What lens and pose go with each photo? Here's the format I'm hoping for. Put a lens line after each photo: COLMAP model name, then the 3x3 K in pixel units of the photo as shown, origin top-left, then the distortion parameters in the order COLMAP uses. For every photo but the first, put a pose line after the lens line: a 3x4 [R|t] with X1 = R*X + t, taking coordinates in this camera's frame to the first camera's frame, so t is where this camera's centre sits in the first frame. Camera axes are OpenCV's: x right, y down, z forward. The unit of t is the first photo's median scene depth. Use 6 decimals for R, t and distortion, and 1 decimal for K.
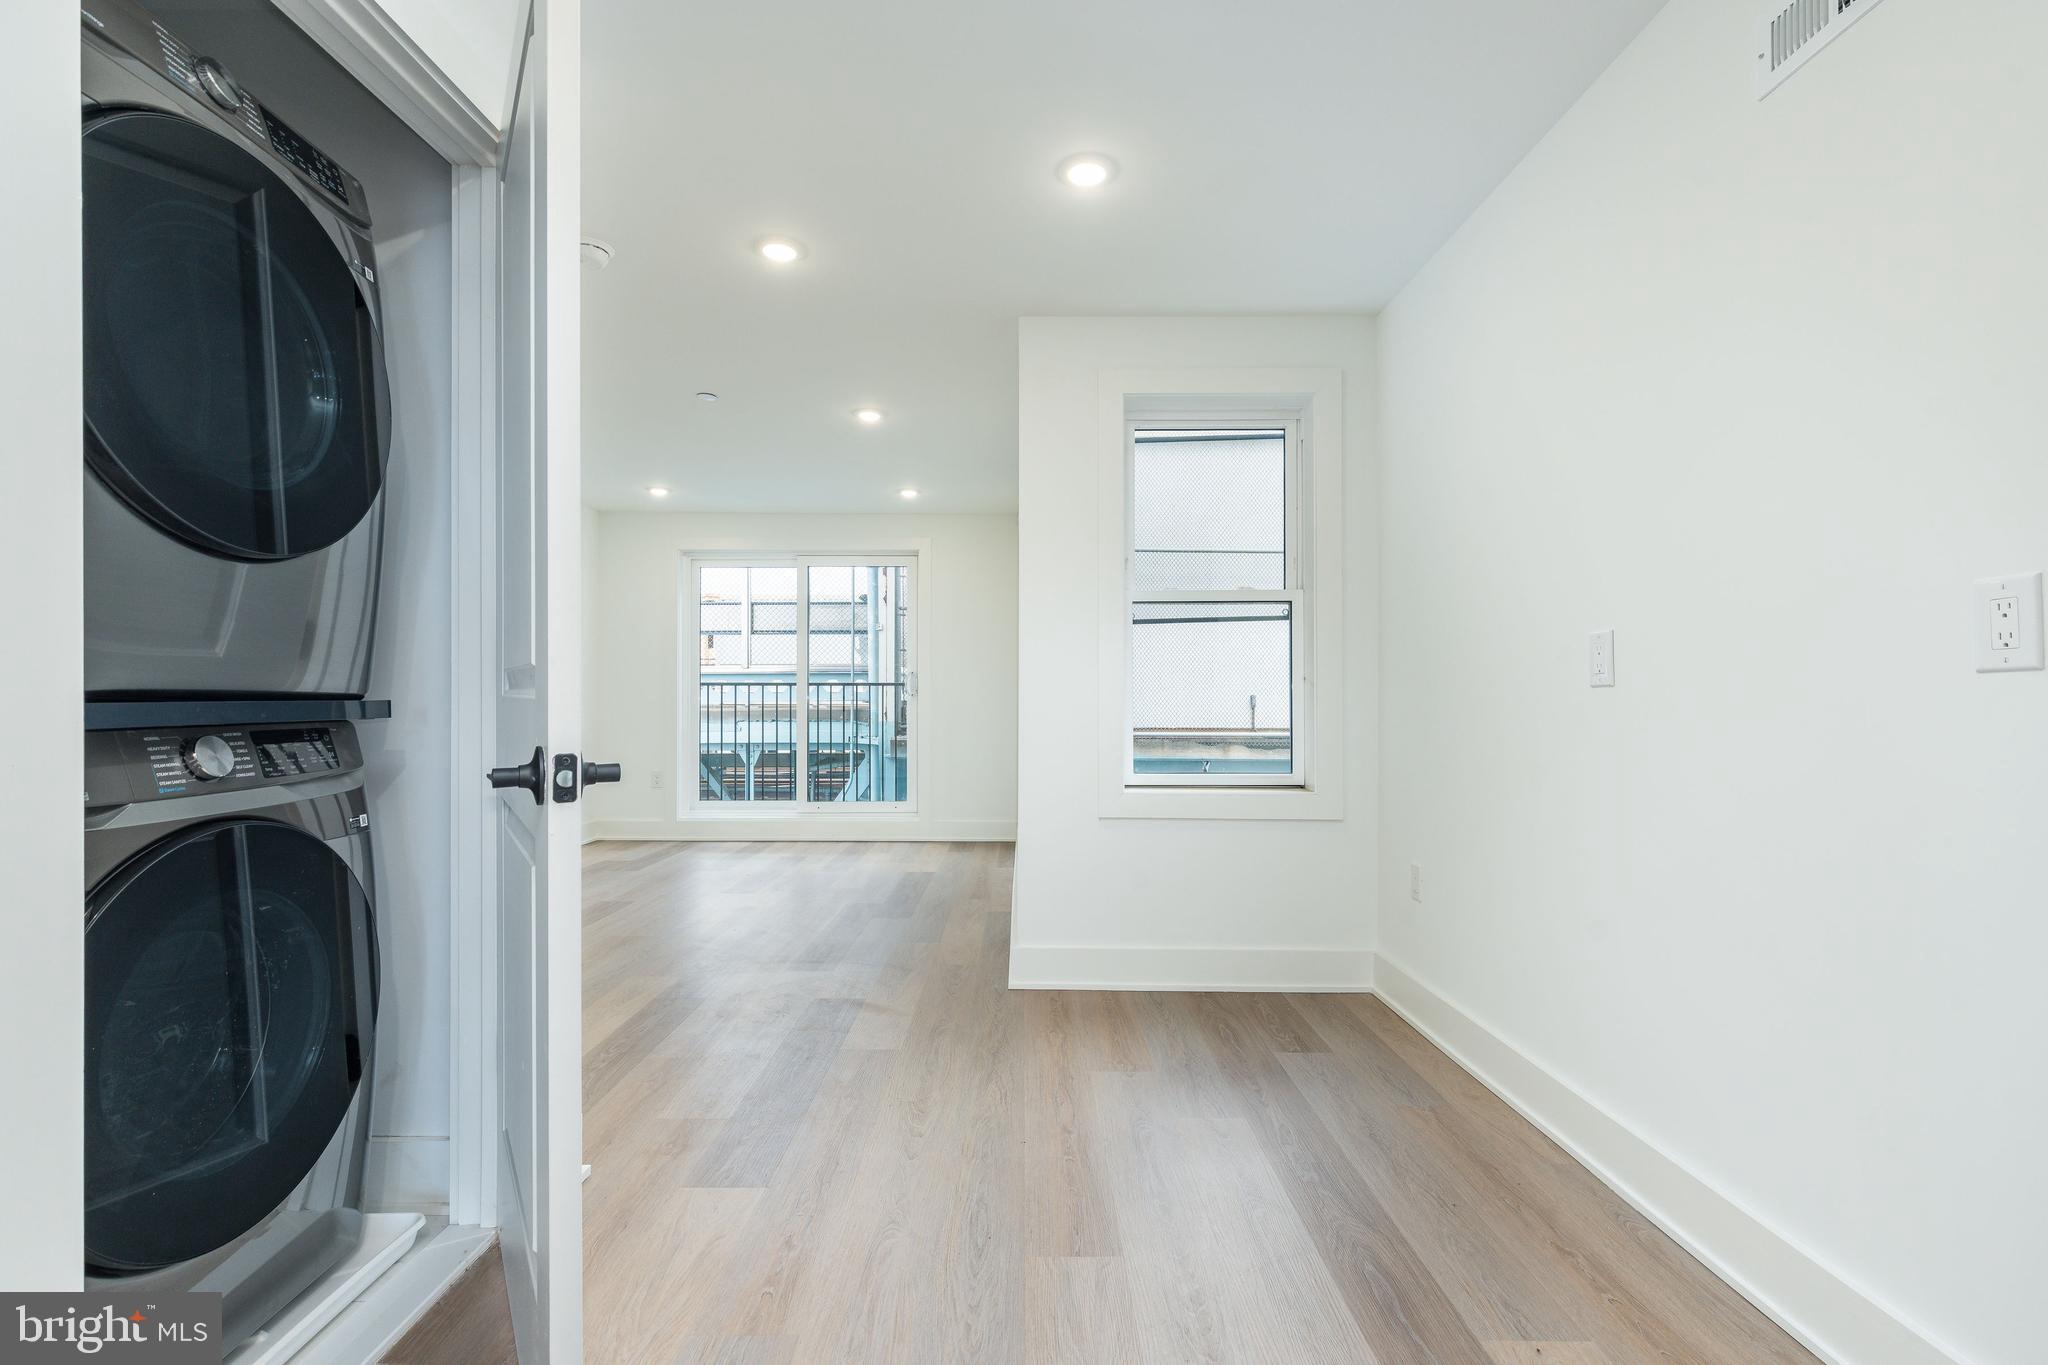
lens RADIAL K [[896.4, 0, 1006.0], [0, 896.4, 676.0], [0, 0, 1]] dist [0.000603, -0.000454]
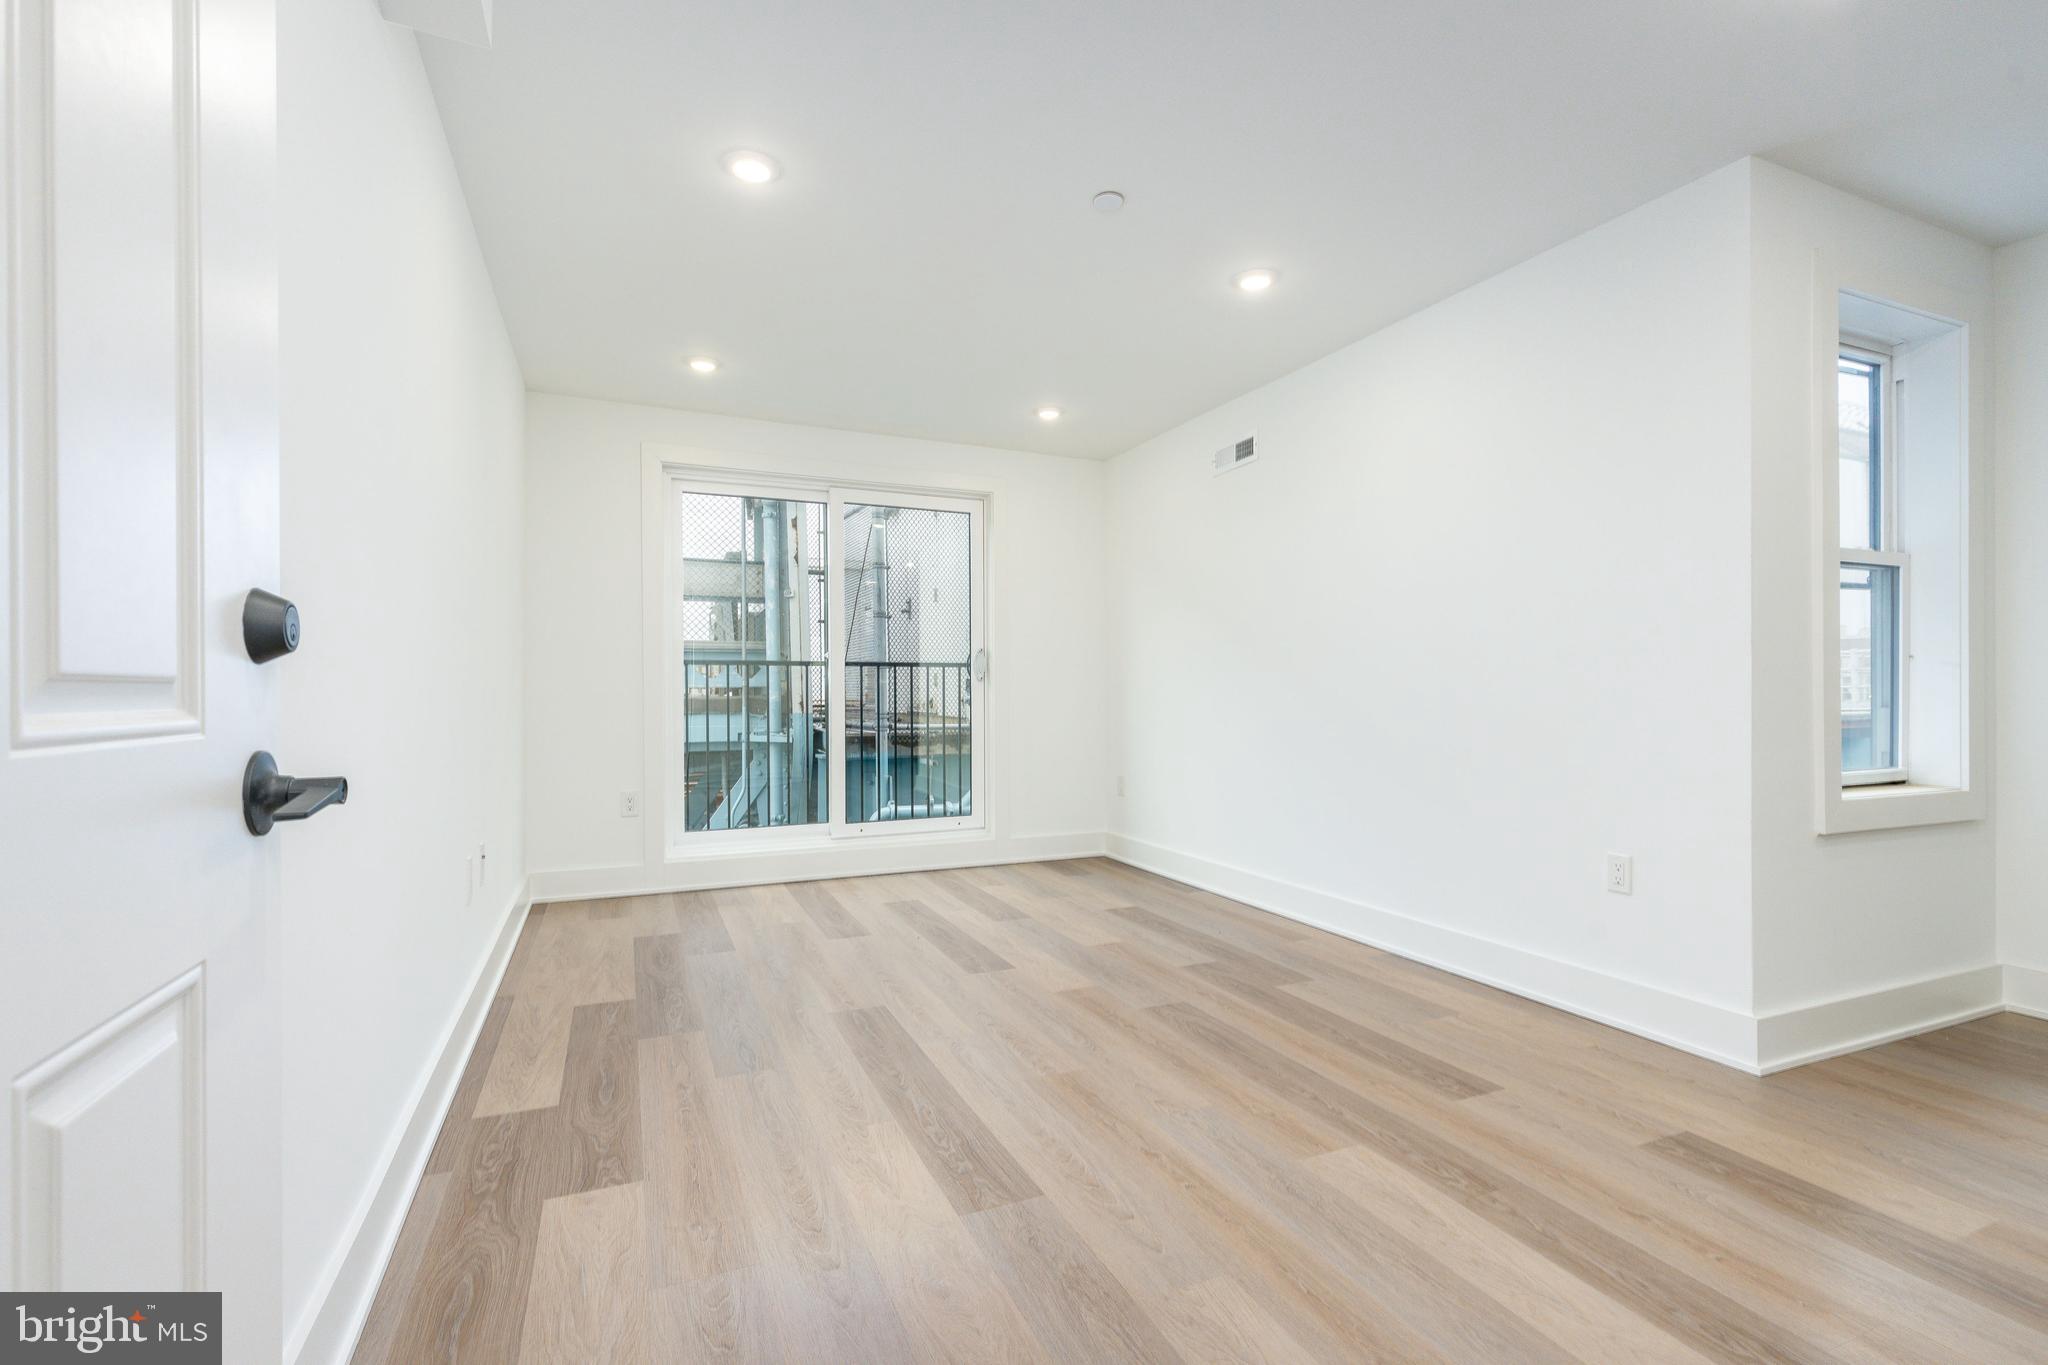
lens RADIAL K [[896.4, 0, 1021.4], [0, 896.4, 689.8], [0, 0, 1]] dist [0.000603, -0.000454]
pose [[0.913665, -0.002231, 0.406461, -0.387091], [-0.009360, 0.999604, 0.026527, 0.009640], [-0.406359, -0.028041, 0.913283, 0.269513]]
